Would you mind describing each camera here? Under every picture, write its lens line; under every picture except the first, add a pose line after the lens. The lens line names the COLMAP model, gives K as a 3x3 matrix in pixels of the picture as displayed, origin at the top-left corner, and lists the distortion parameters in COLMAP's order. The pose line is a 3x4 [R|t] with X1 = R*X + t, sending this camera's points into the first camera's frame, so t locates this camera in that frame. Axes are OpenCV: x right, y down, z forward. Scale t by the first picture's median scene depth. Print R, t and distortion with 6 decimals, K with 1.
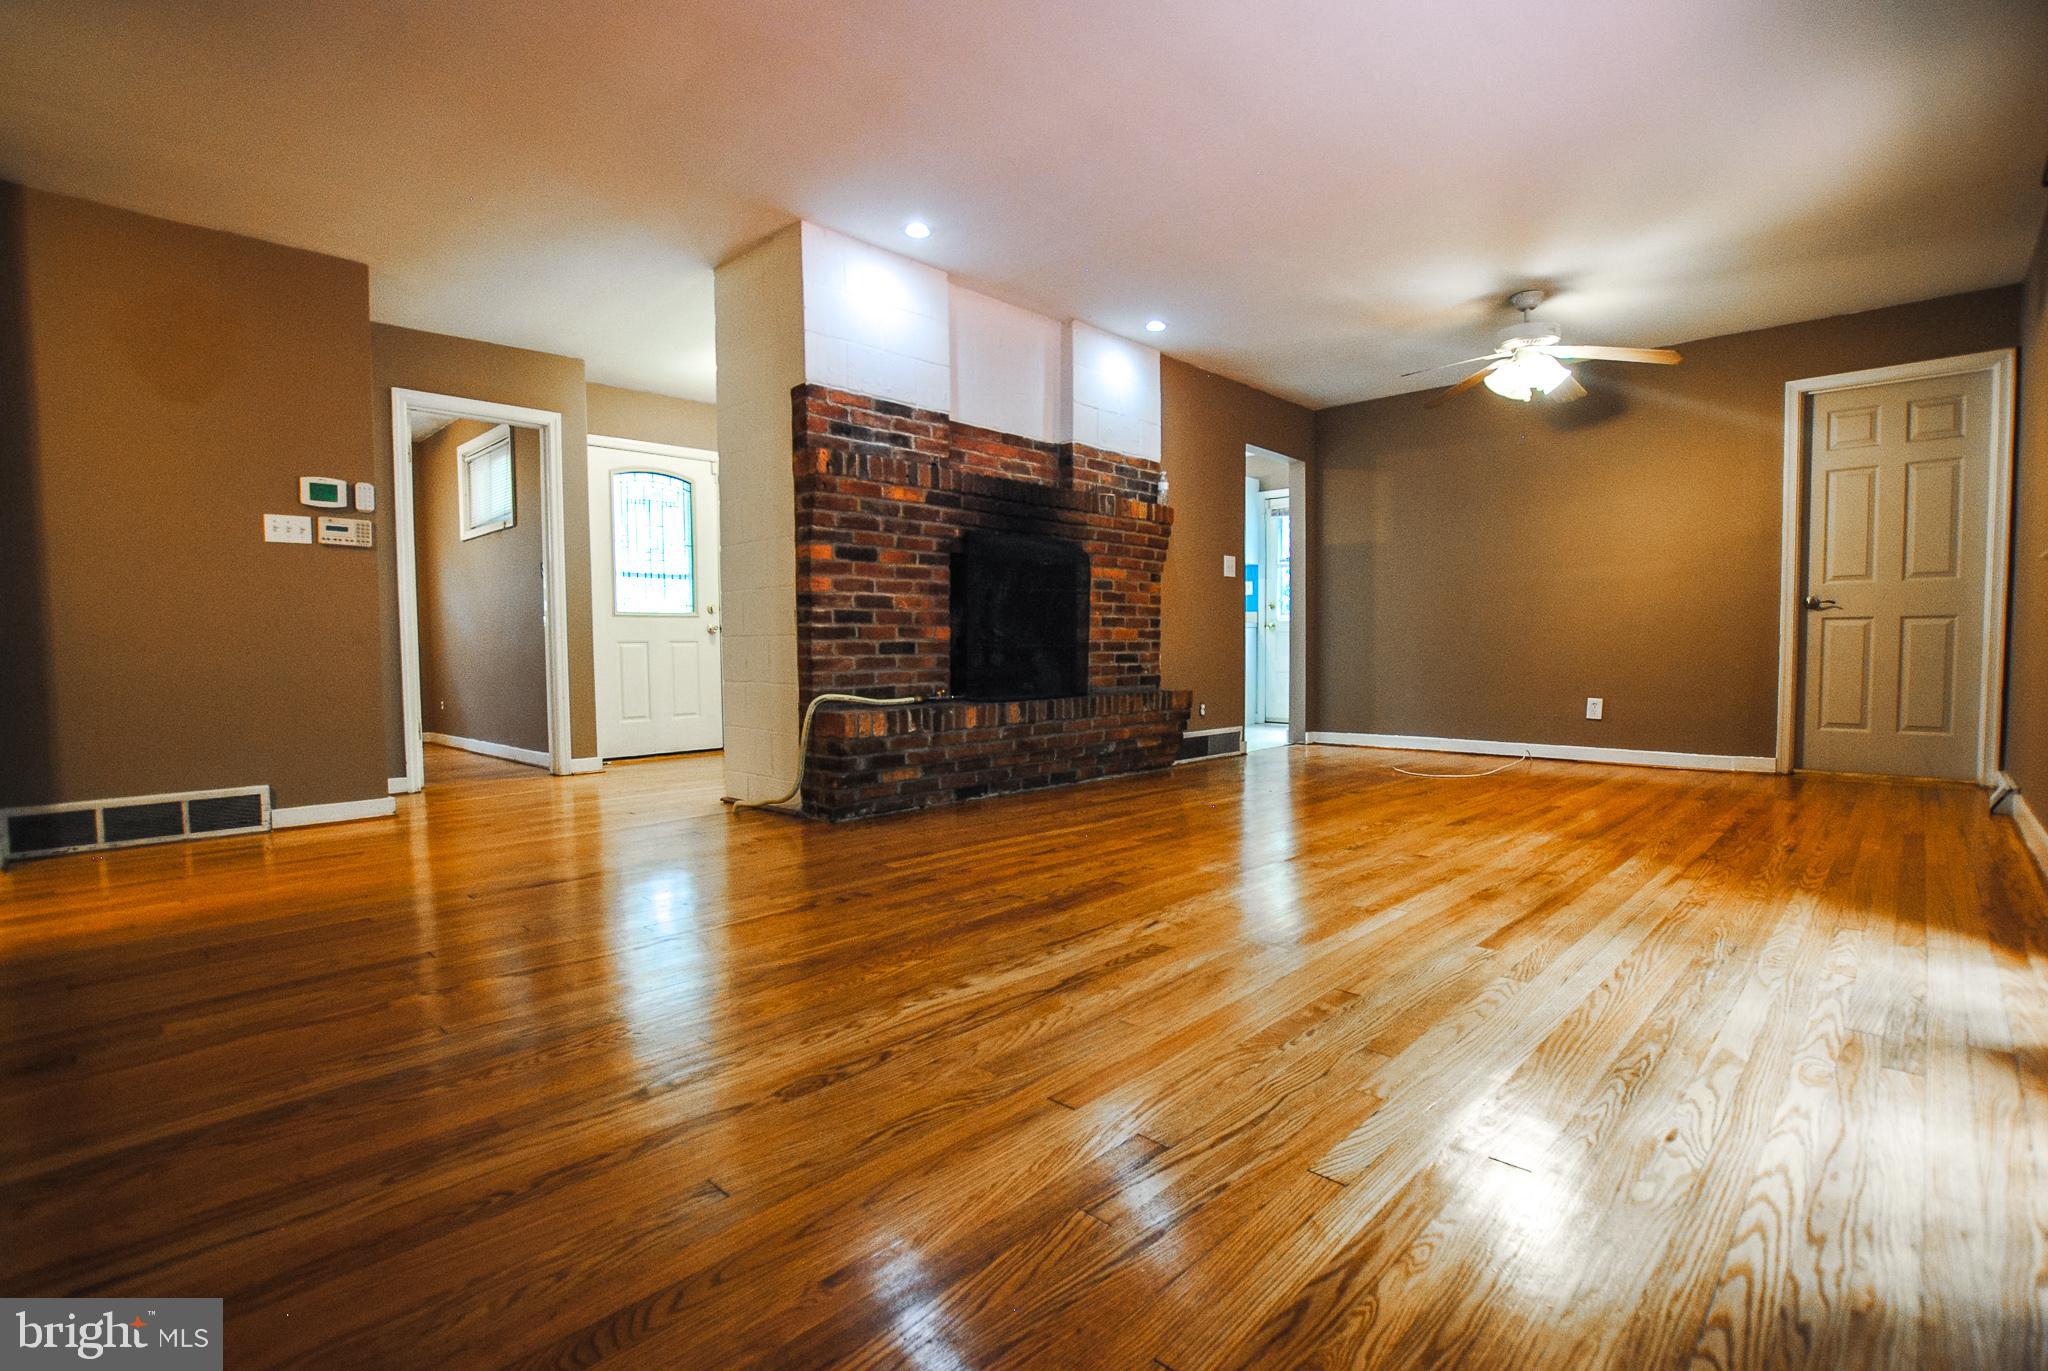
lens RADIAL K [[956.7, 0, 1008.8], [0, 956.7, 700.6], [0, 0, 1]] dist [-0.033056, -0.000086]
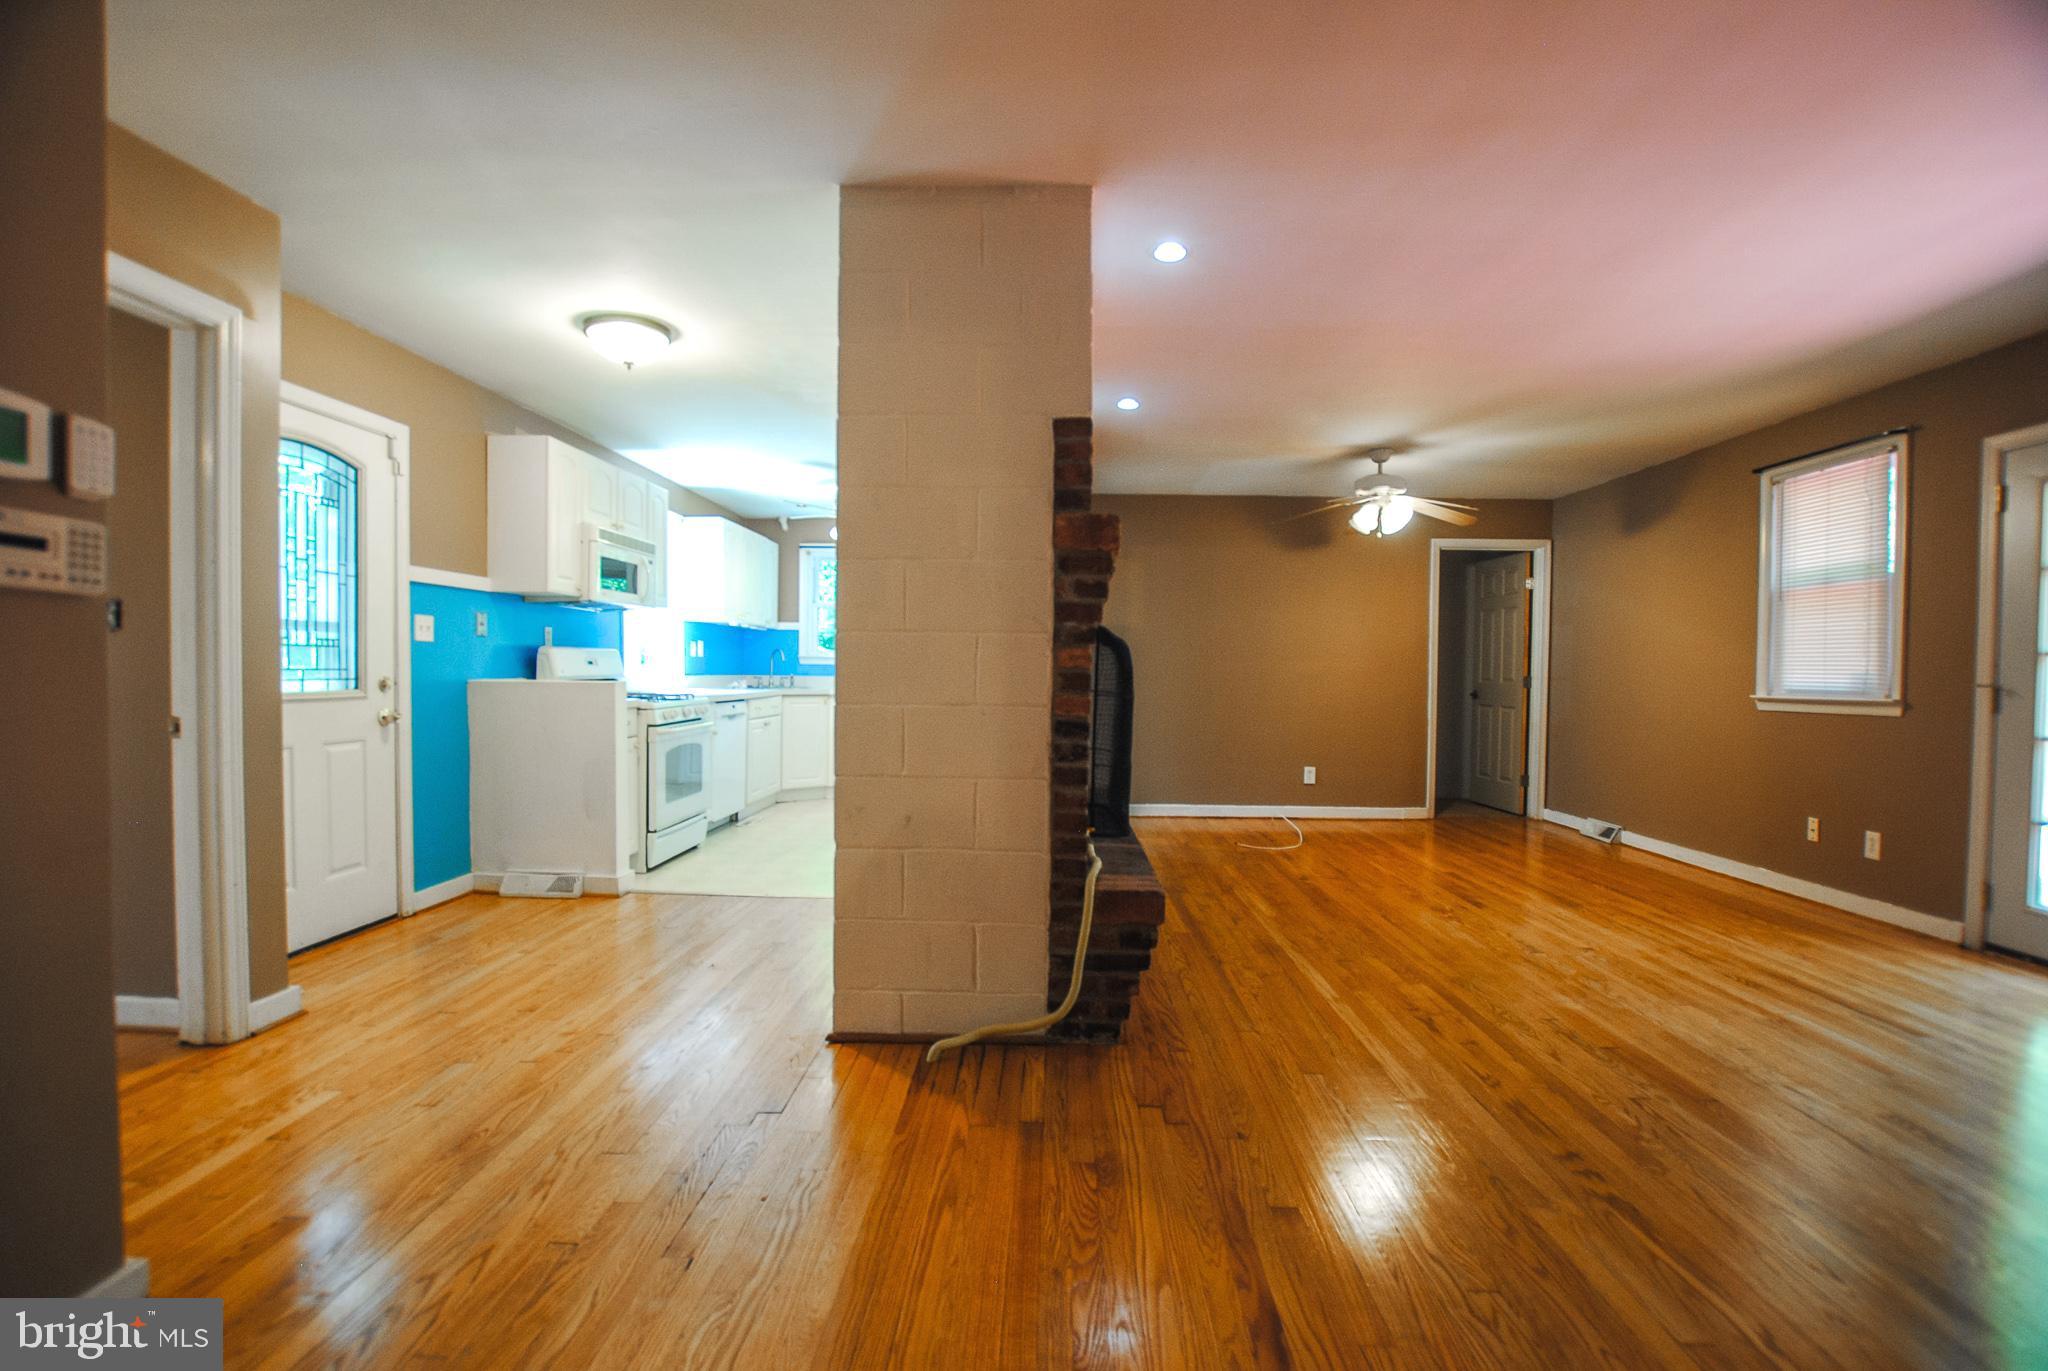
lens RADIAL K [[919.4, 0, 1019.5], [0, 919.4, 696.4], [0, 0, 1]] dist [-0.027564, 0.000978]
pose [[0.733073, -0.003524, 0.680141, -0.693011], [0.022992, 0.999543, -0.019603, -0.116398], [-0.679762, 0.030008, 0.732819, 0.538002]]
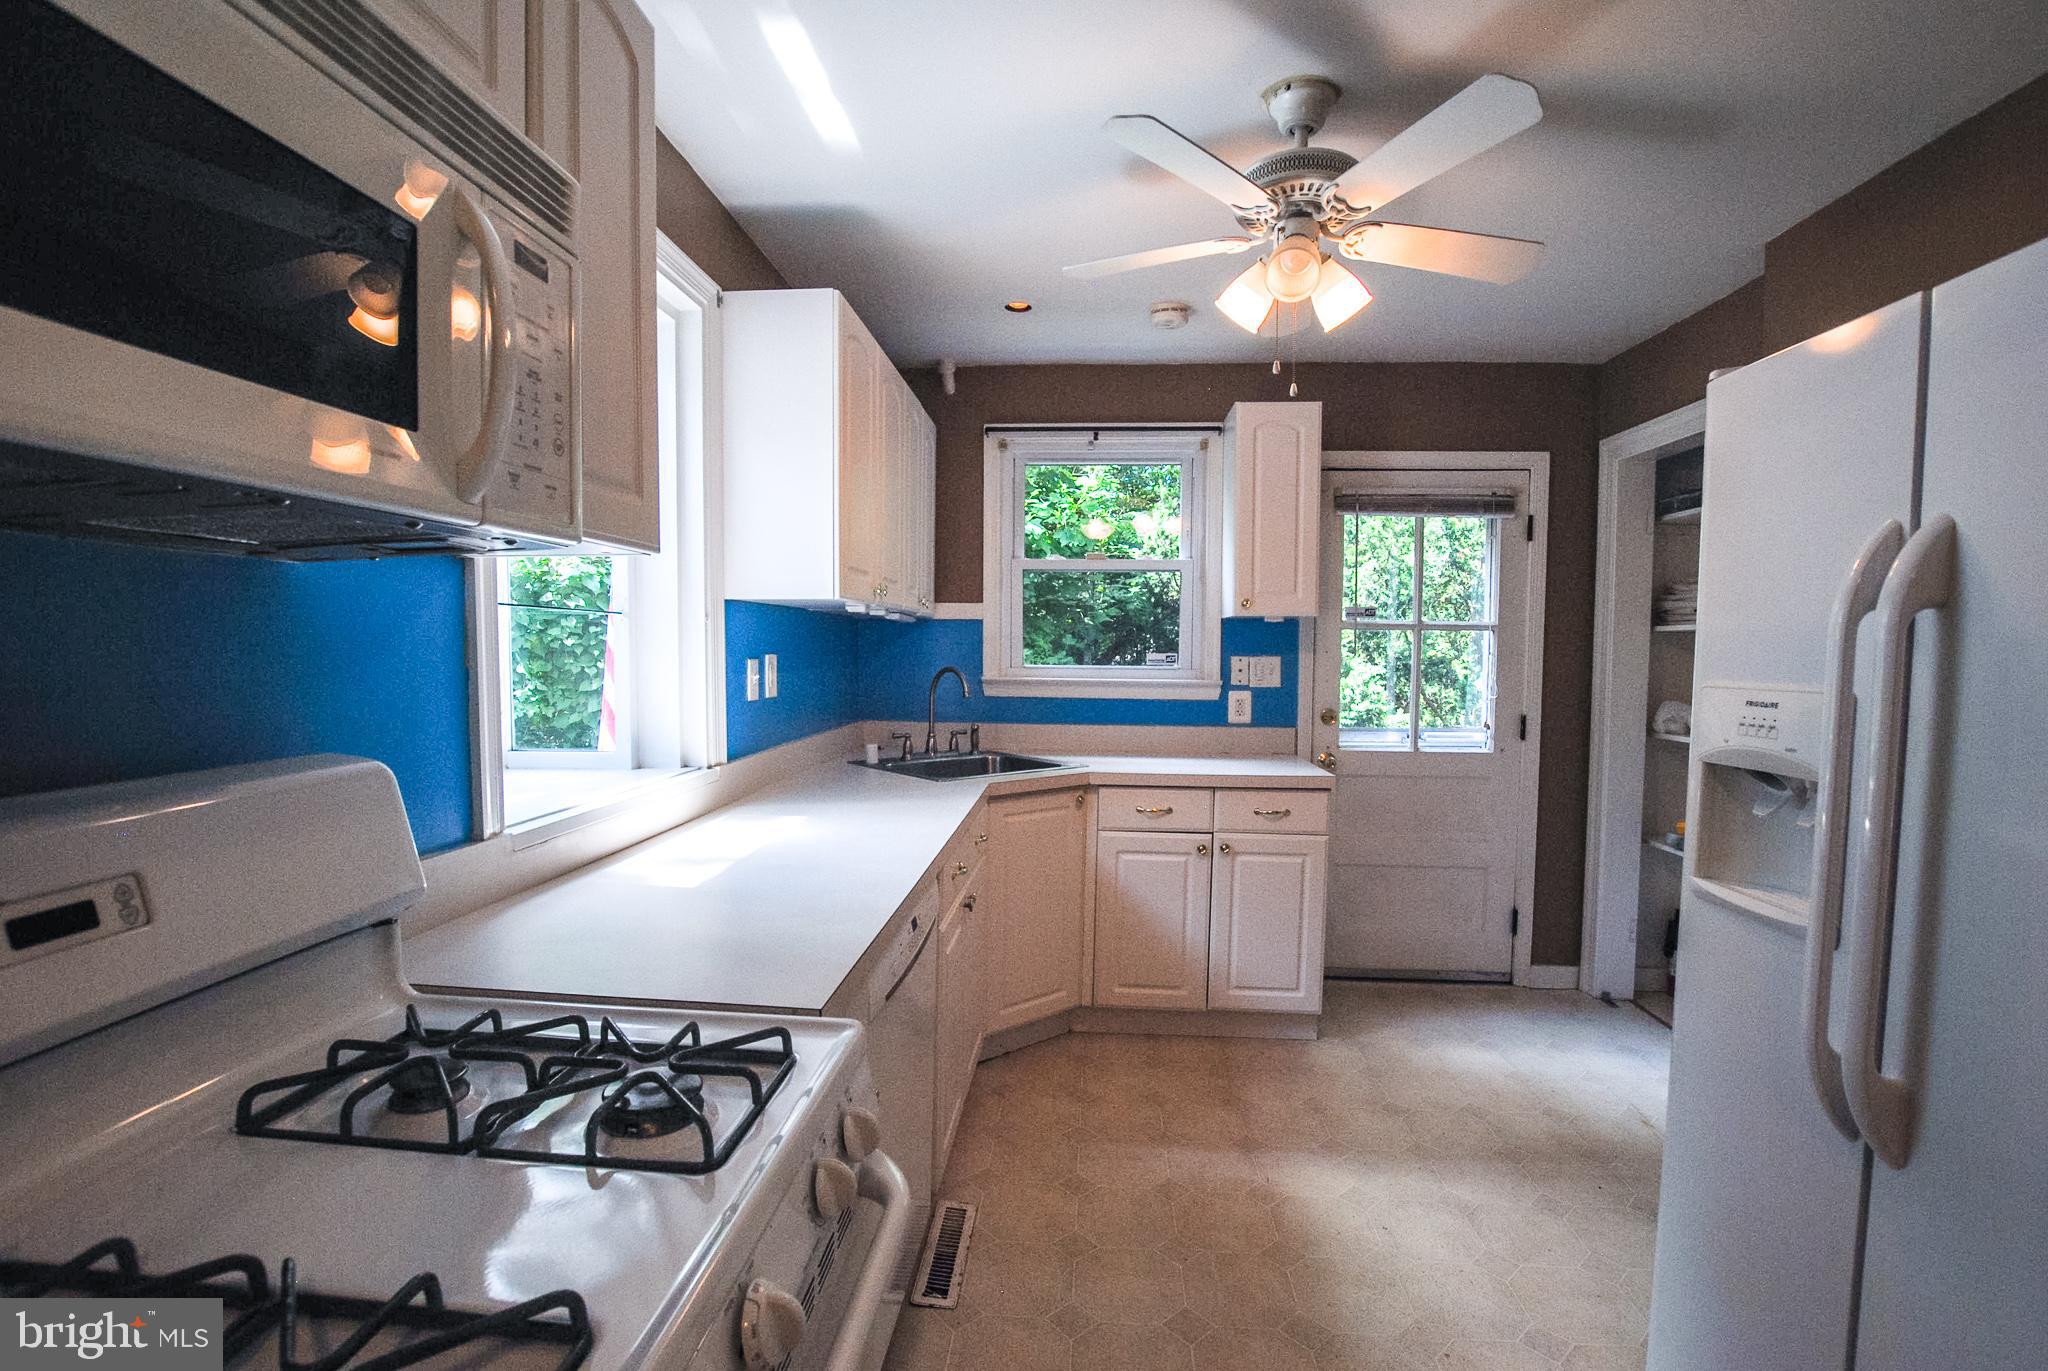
lens RADIAL K [[919.7, 0, 1024.2], [0, 919.7, 702.3], [0, 0, 1]] dist [-0.027762, 0.000404]
pose [[0.757403, -0.026738, 0.652400, -0.232106], [0.025042, 0.999616, 0.011897, -0.242199], [-0.652467, 0.007326, 0.757782, 1.637547]]
